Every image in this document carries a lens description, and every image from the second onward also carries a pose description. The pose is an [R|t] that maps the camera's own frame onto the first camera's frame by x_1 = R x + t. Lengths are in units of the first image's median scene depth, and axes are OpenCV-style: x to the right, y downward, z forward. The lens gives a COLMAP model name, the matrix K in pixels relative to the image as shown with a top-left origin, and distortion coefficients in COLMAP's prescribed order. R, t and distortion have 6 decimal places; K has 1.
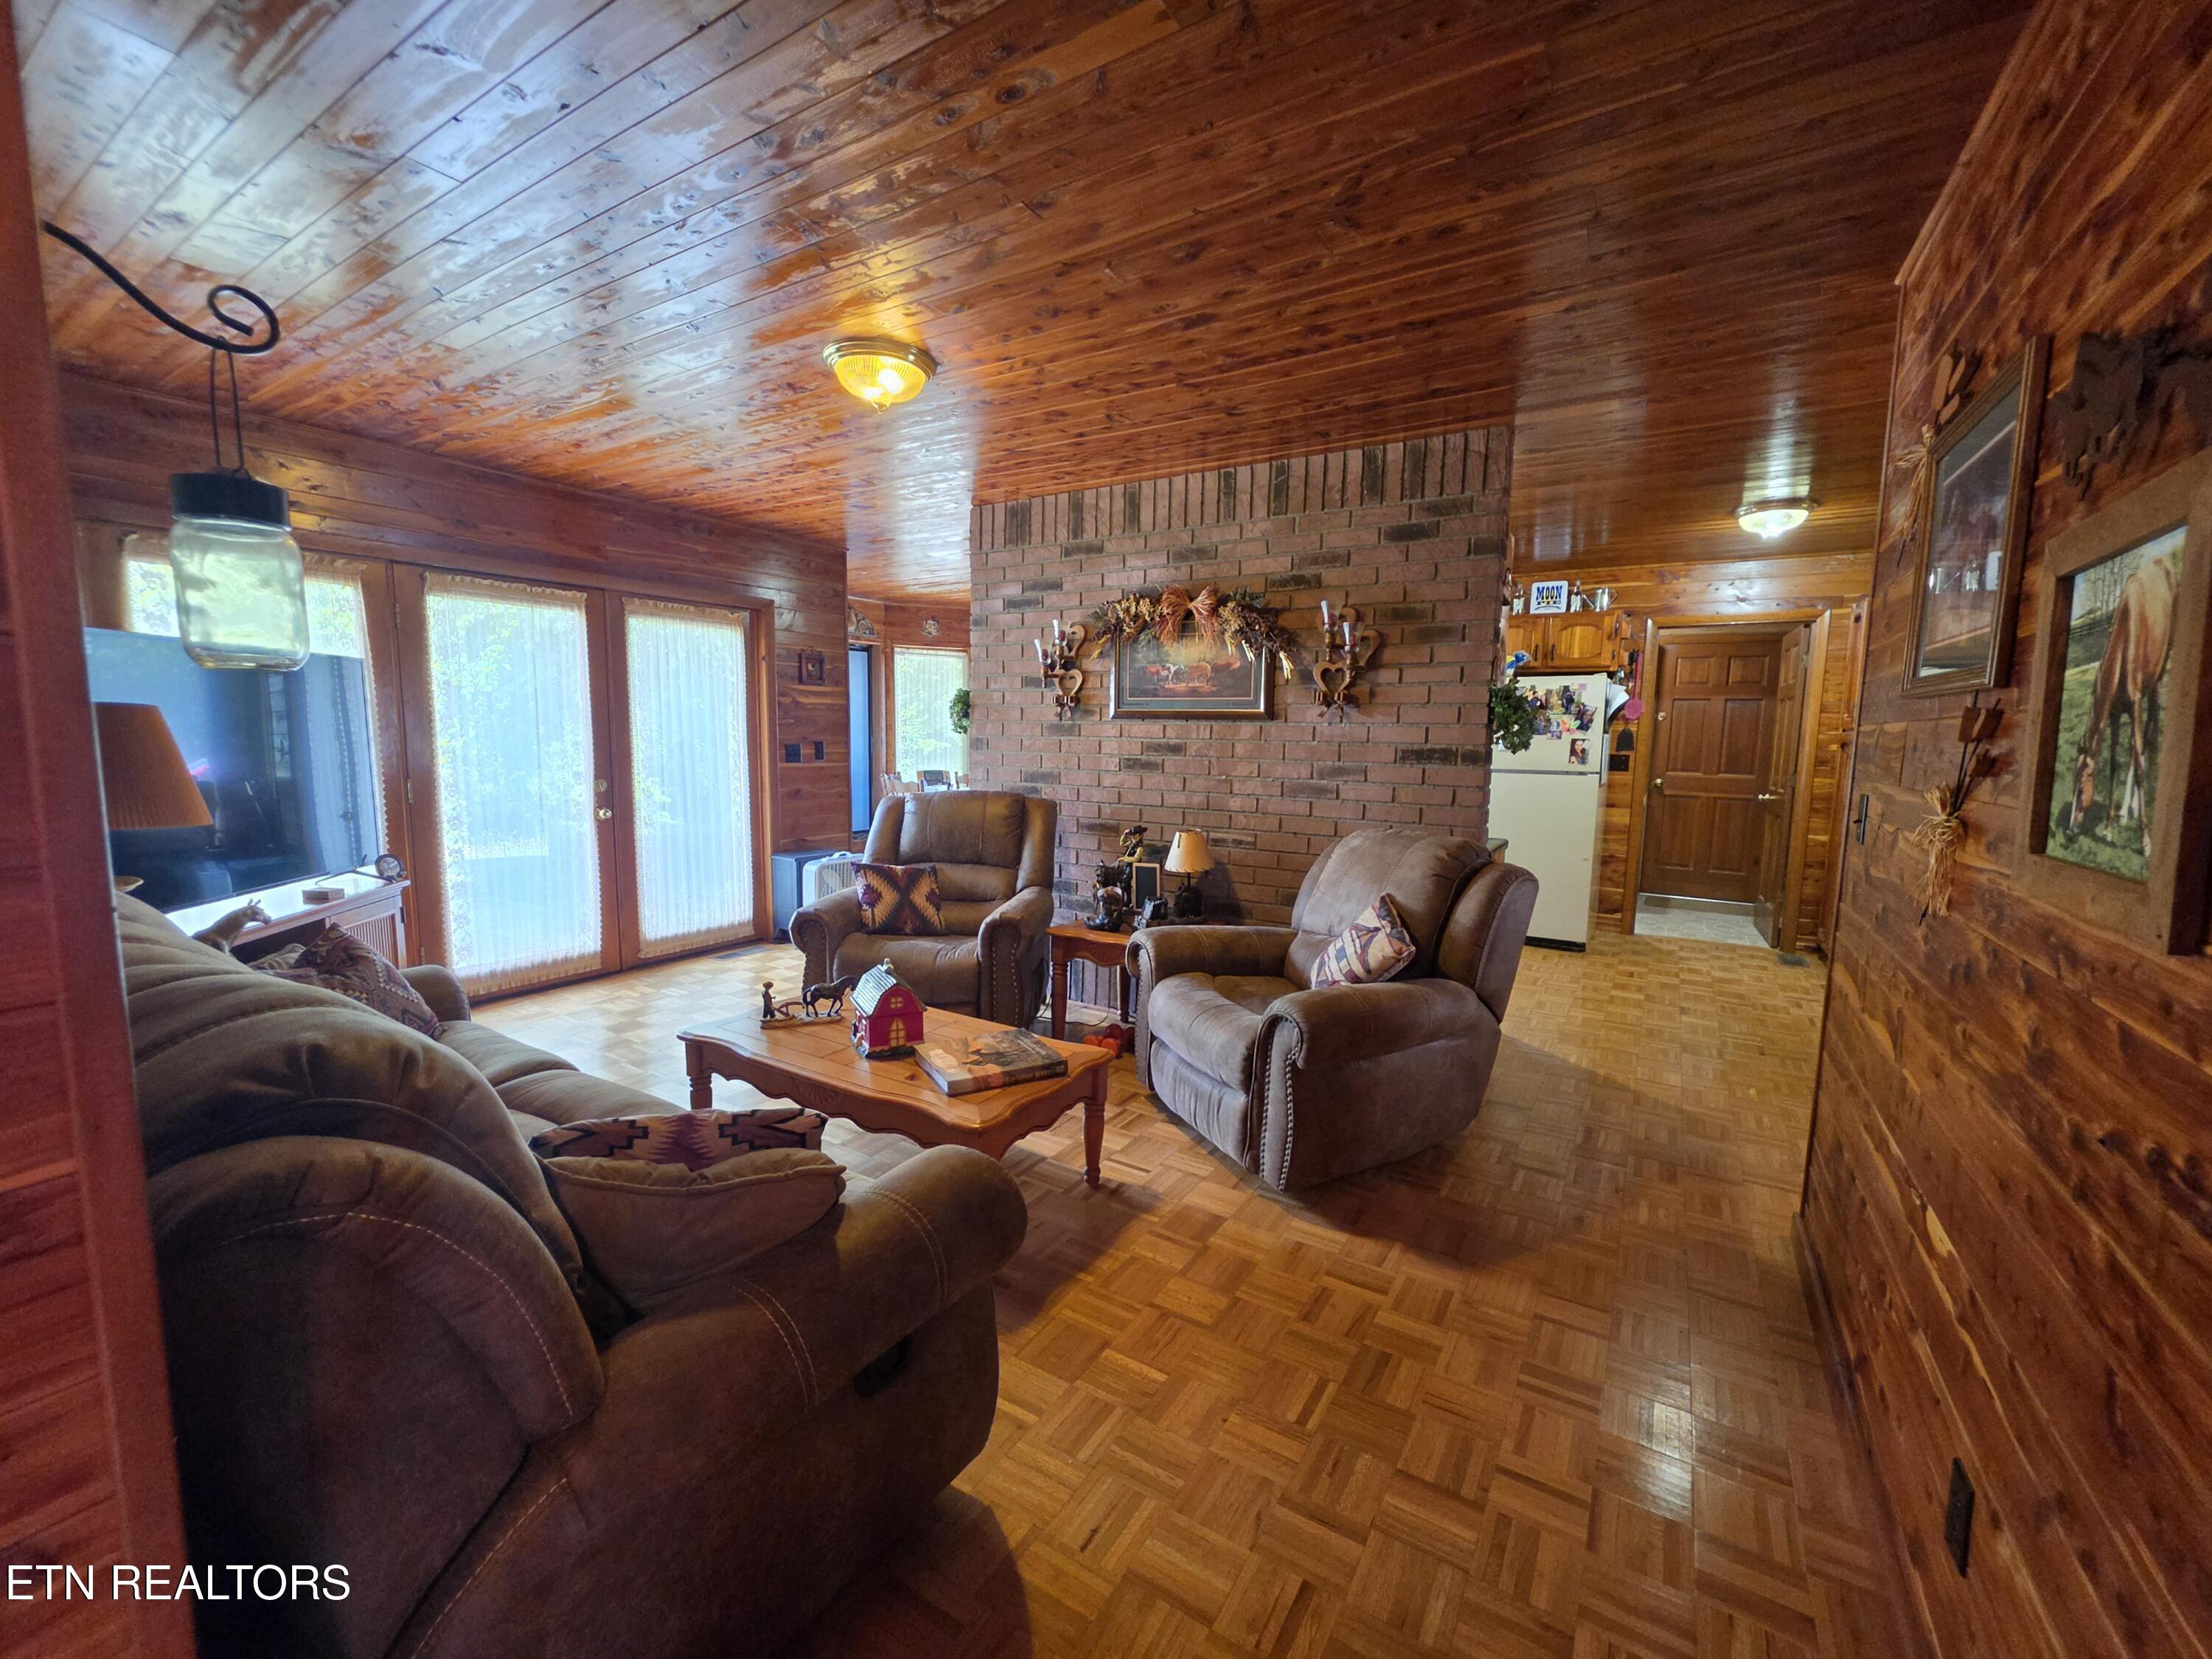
lens RADIAL K [[893.4, 0, 1106.0], [0, 893.4, 829.5], [0, 0, 1]] dist [-0.003962, -0.000243]
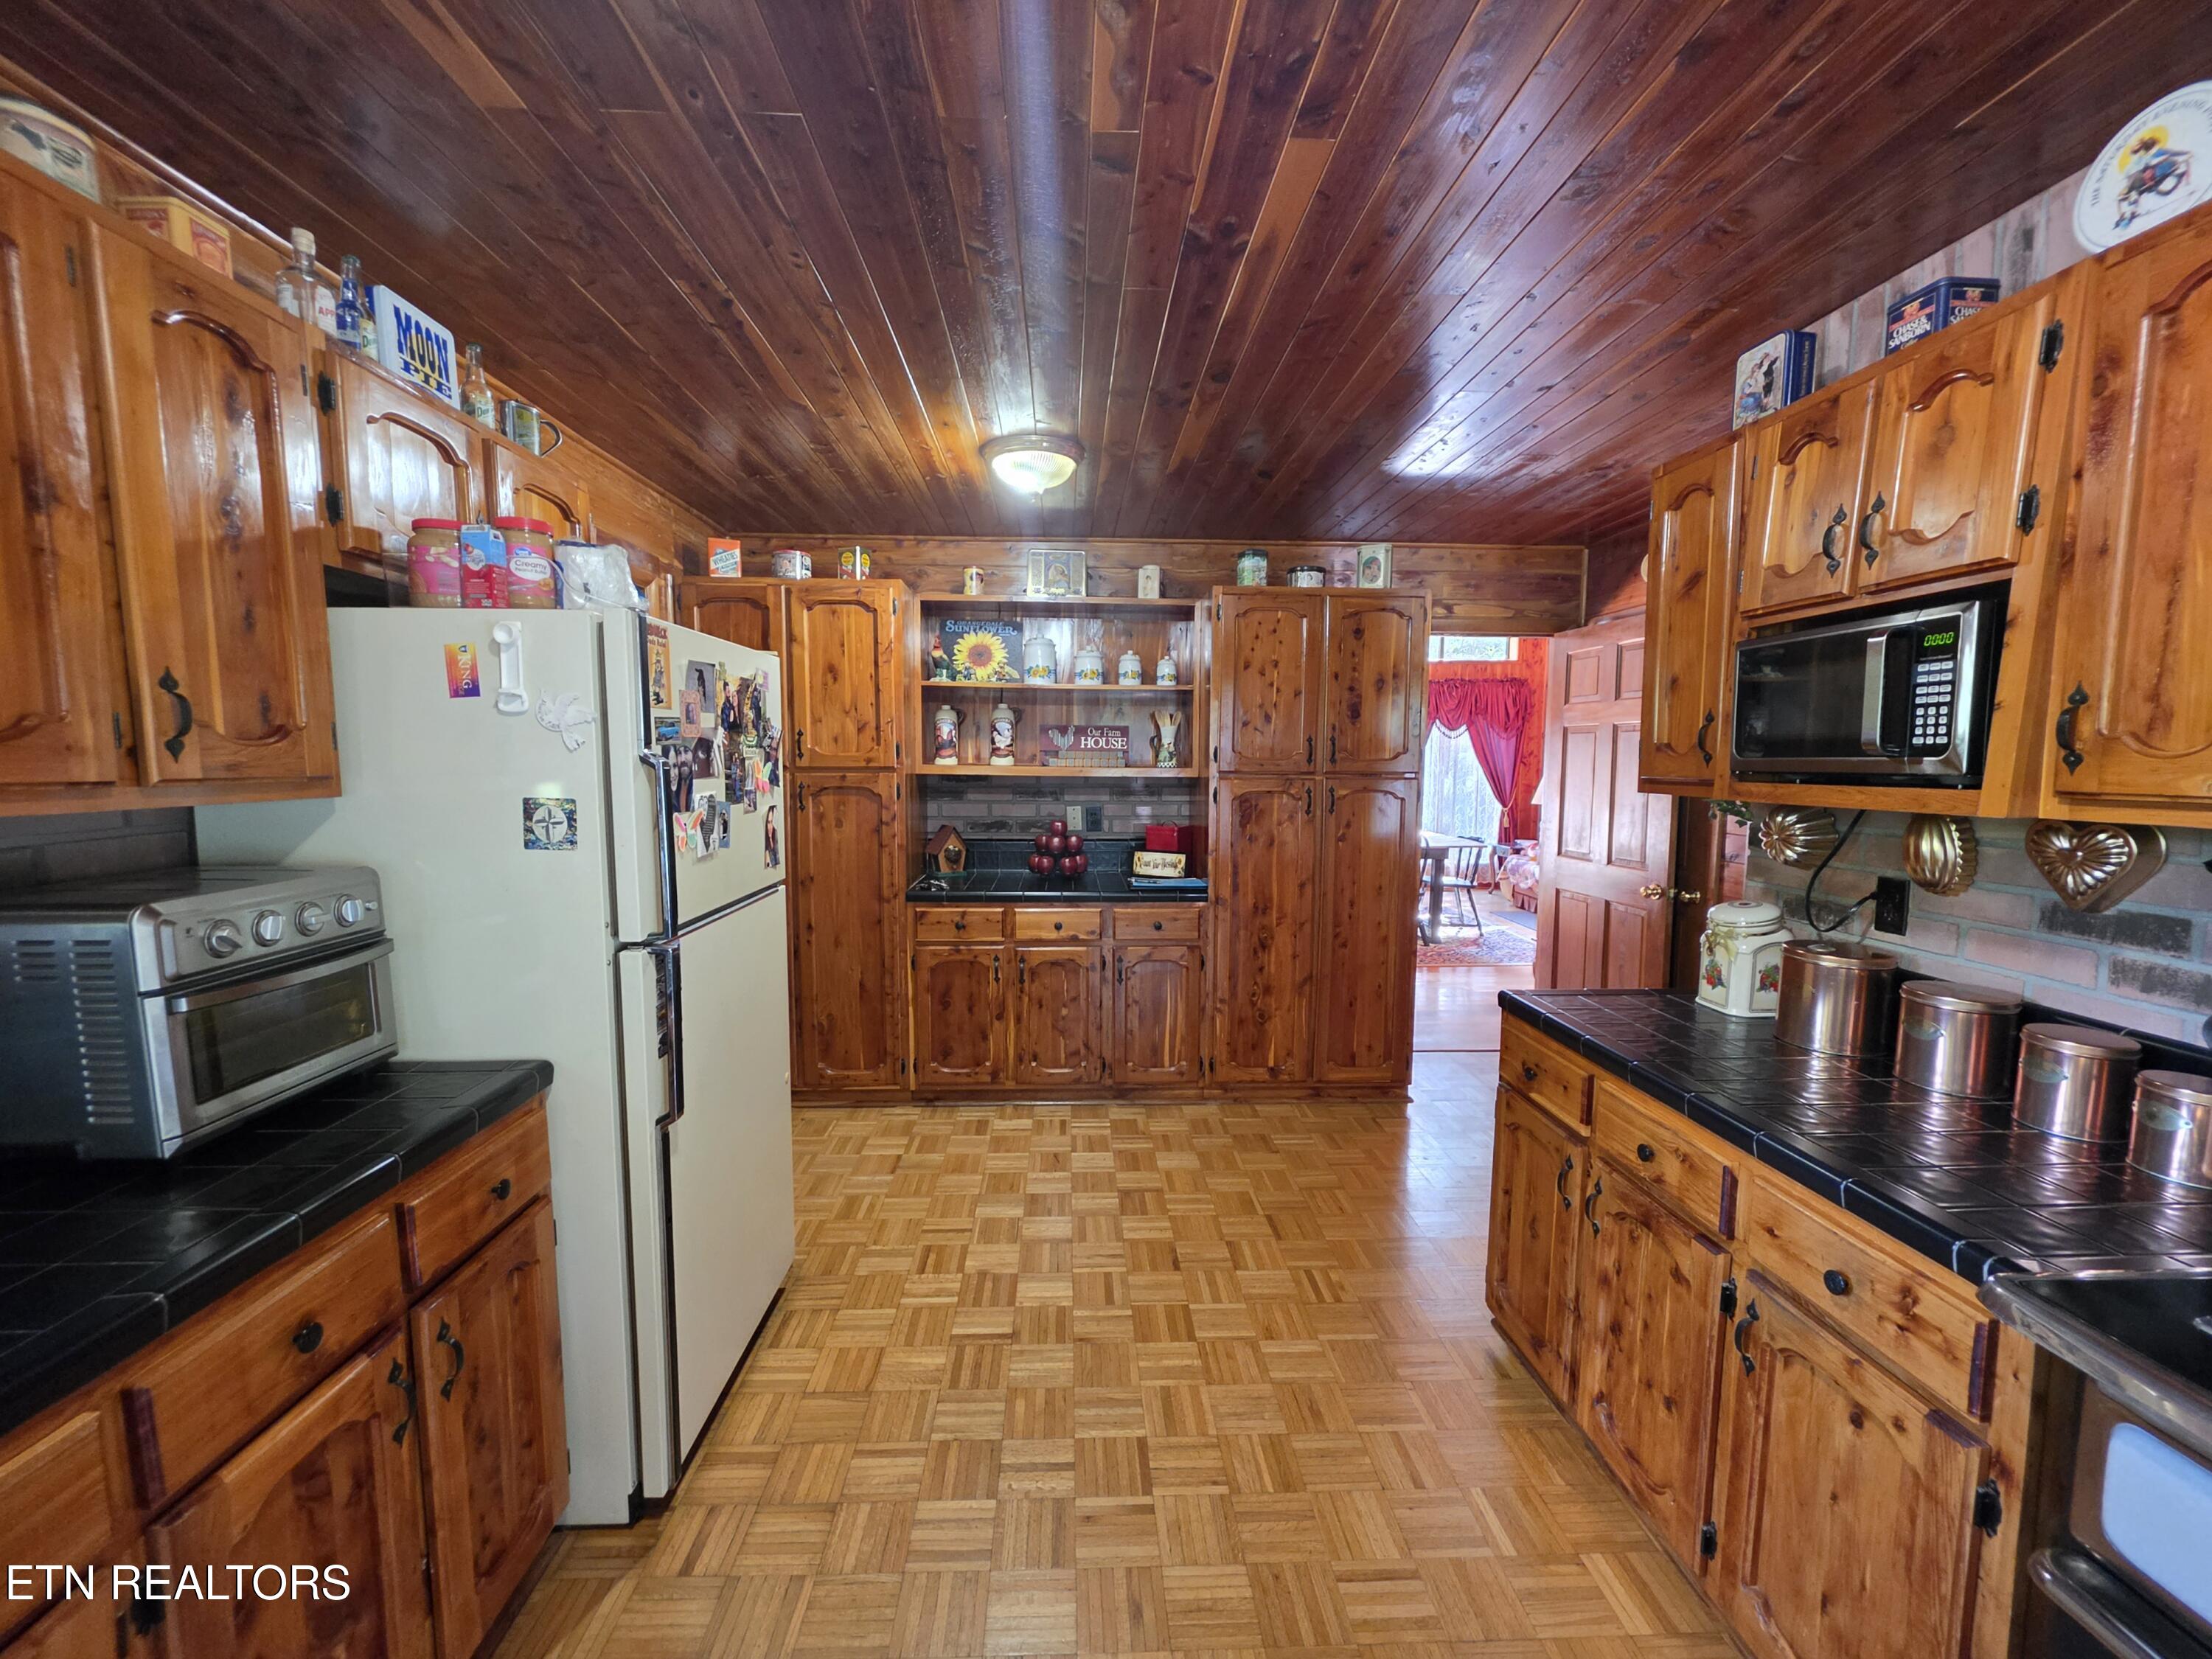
lens RADIAL K [[891.9, 0, 1103.3], [0, 891.9, 835.0], [0, 0, 1]] dist [-0.006440, -0.000192]
pose [[-0.567974, -0.087268, 0.818407, 0.107165], [0.081633, 0.983487, 0.161525, -0.142062], [-0.818988, 0.158551, -0.551471, 1.097976]]
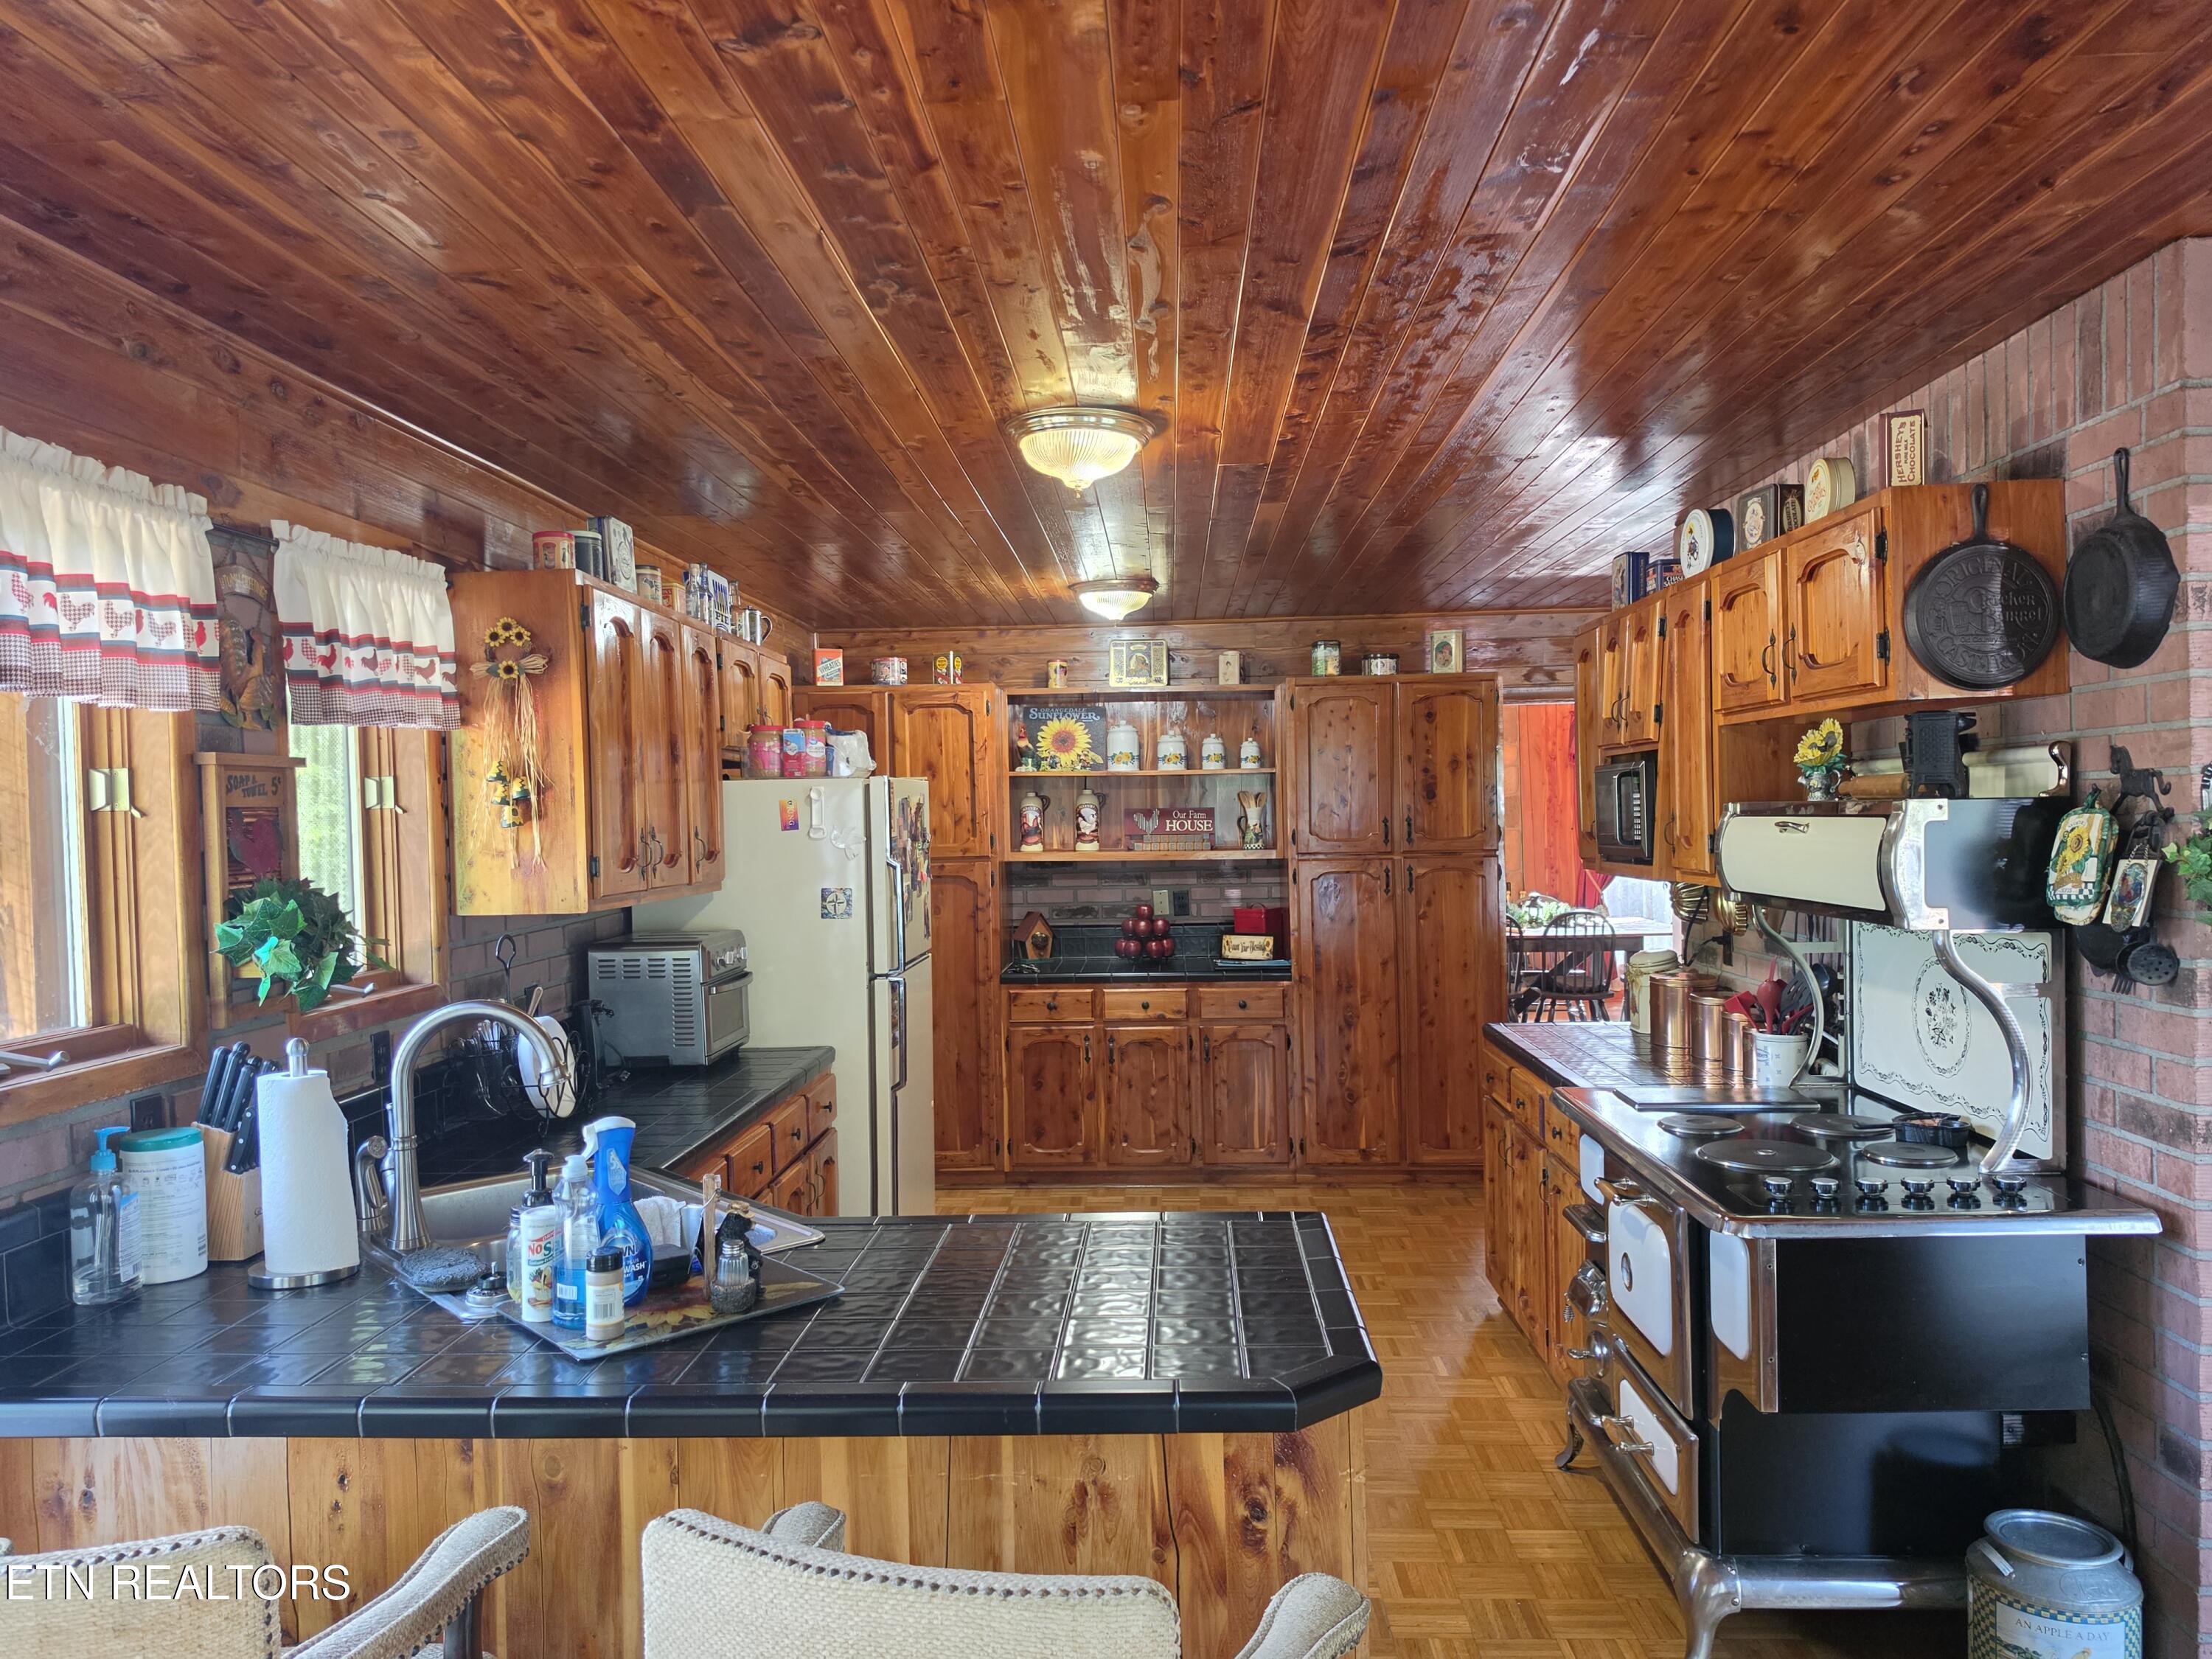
lens RADIAL K [[1564.2, 0, 1106.0], [0, 1564.2, 829.5], [0, 0, 1]] dist [0.085190, -0.001397]
pose [[-0.497343, -0.012036, 0.867470, -0.366587], [0.112446, 0.990575, 0.078212, -0.203422], [-0.860236, 0.136442, -0.491302, 1.370867]]
